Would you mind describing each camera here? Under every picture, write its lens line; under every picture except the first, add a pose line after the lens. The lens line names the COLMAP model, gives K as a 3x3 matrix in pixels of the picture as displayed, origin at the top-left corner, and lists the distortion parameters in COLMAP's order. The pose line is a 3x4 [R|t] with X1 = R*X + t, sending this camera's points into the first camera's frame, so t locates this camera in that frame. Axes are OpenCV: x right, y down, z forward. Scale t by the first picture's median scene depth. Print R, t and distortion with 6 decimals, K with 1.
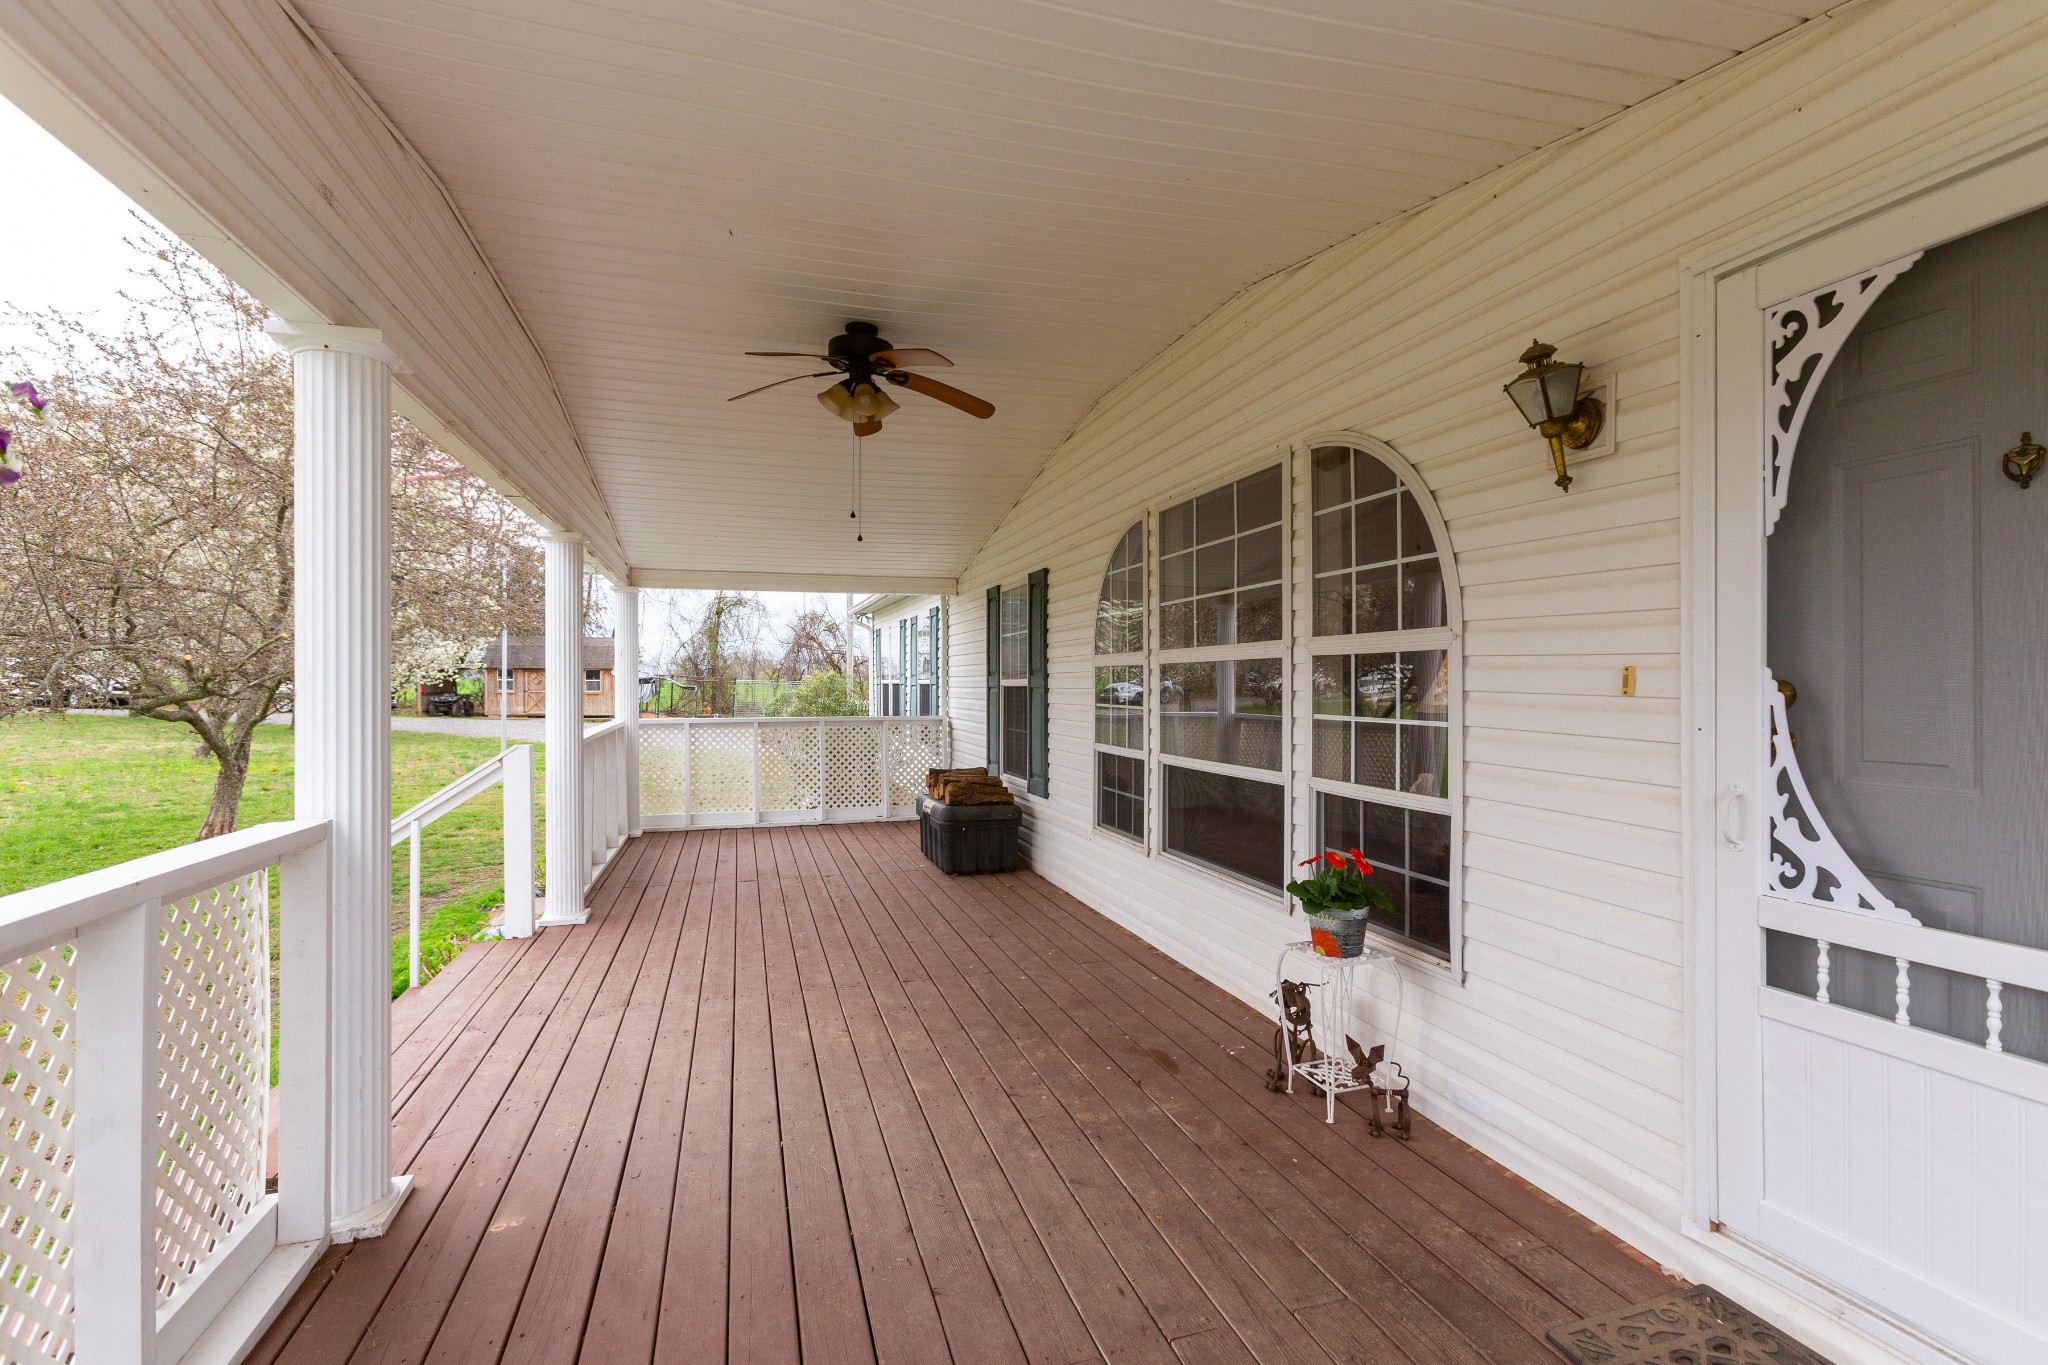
lens RADIAL K [[923.3, 0, 1024.0], [0, 923.3, 682.5], [0, 0, 1]] dist [0.000198, 0.000739]
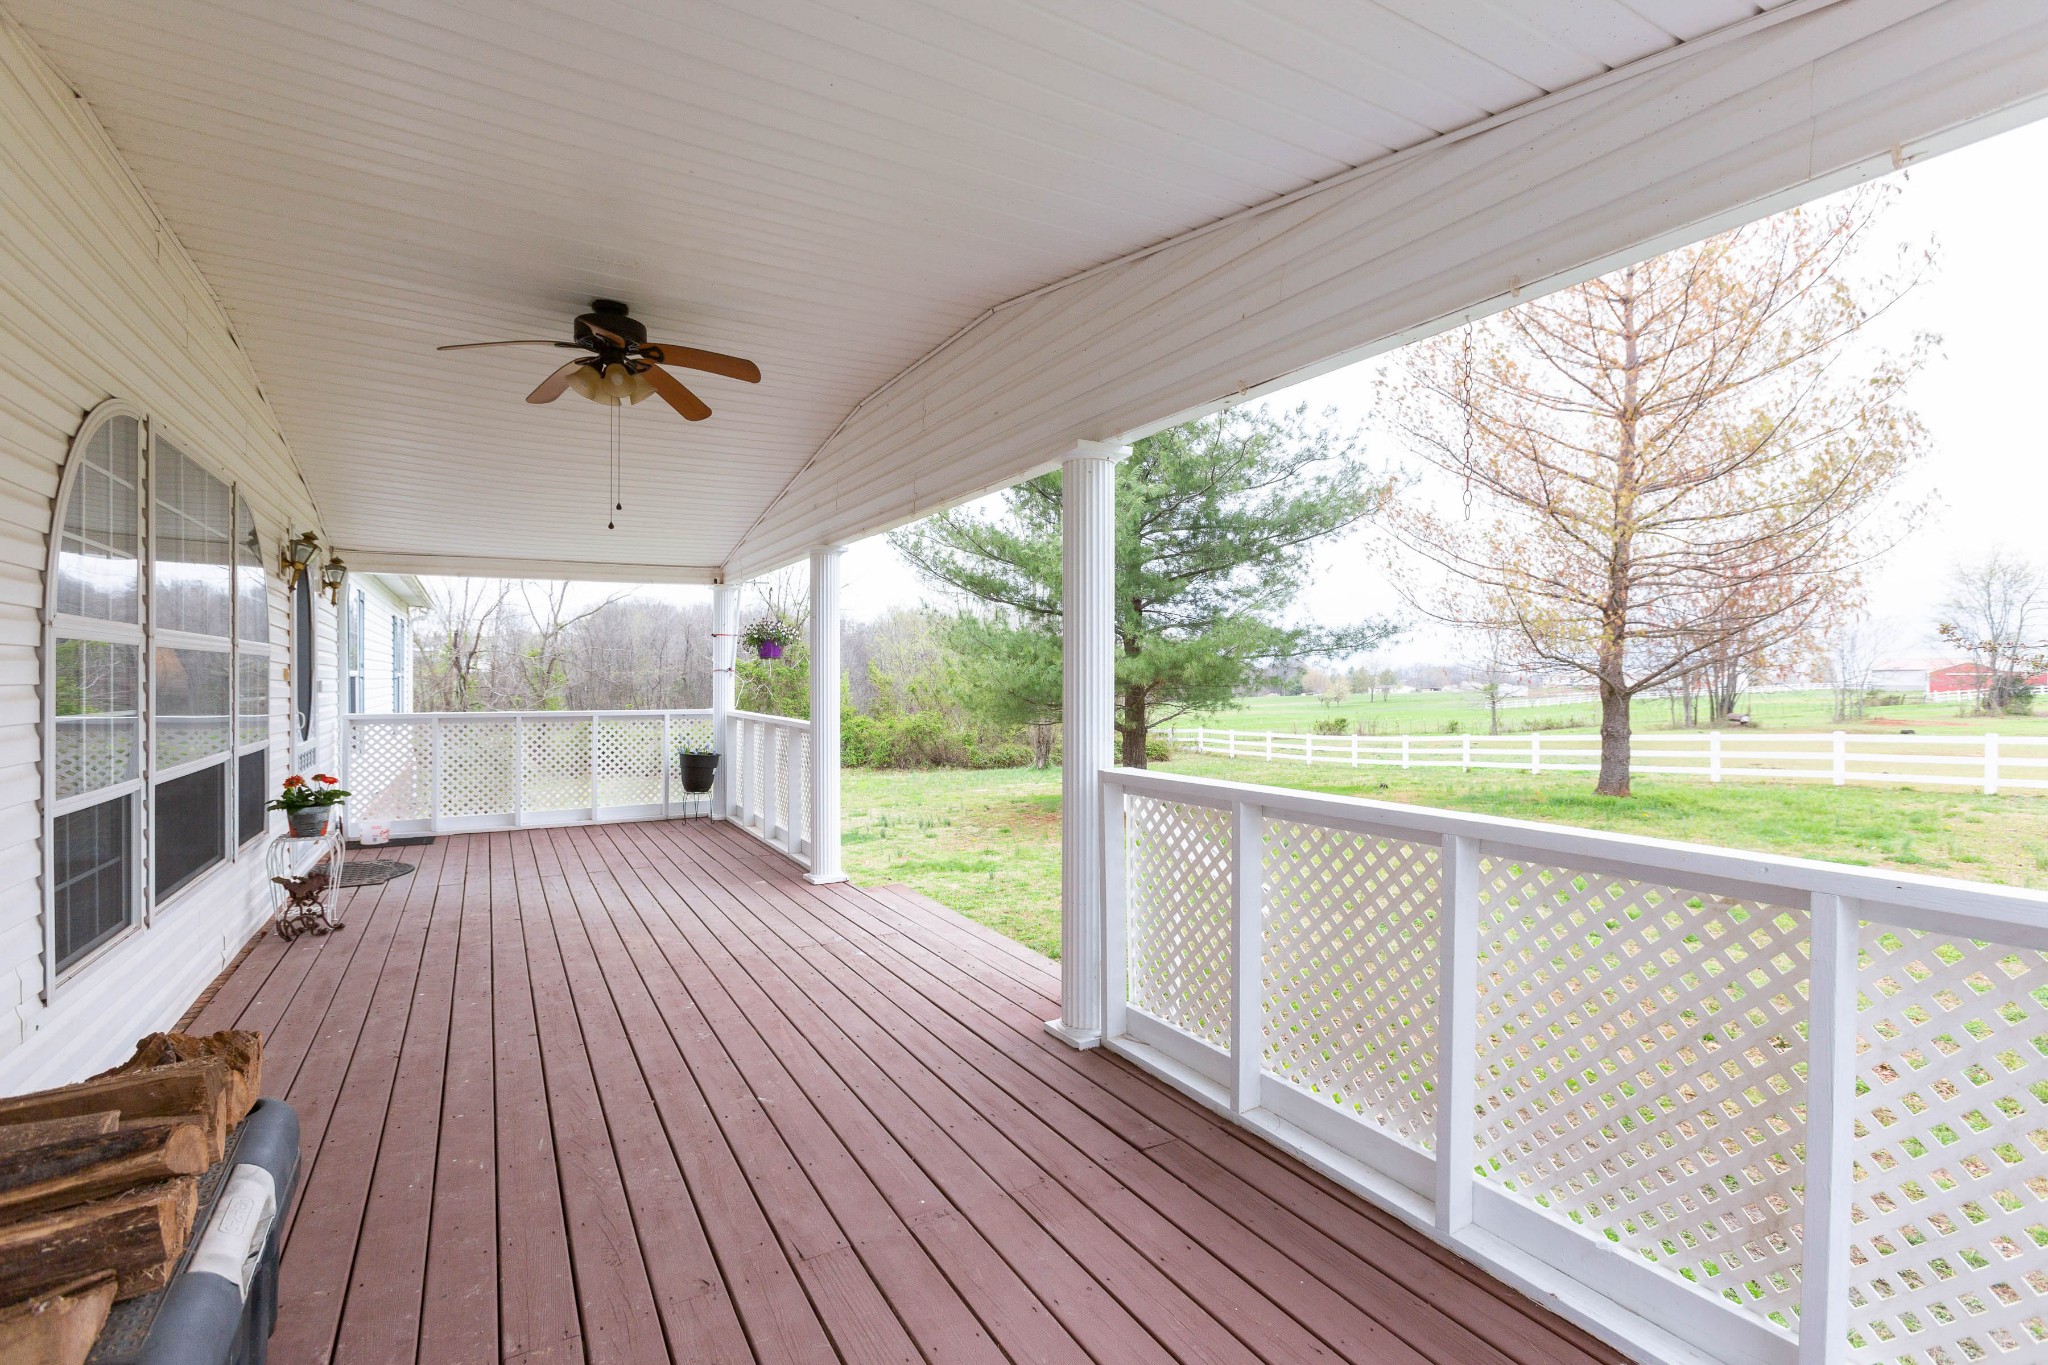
lens RADIAL K [[923.3, 0, 1024.0], [0, 923.3, 682.5], [0, 0, 1]] dist [0.000198, 0.000739]
pose [[-0.974063, -0.000081, -0.226276, -0.420072], [0.000221, 0.999999, -0.001309, 0.009637], [0.226276, -0.001325, -0.974062, 2.256957]]
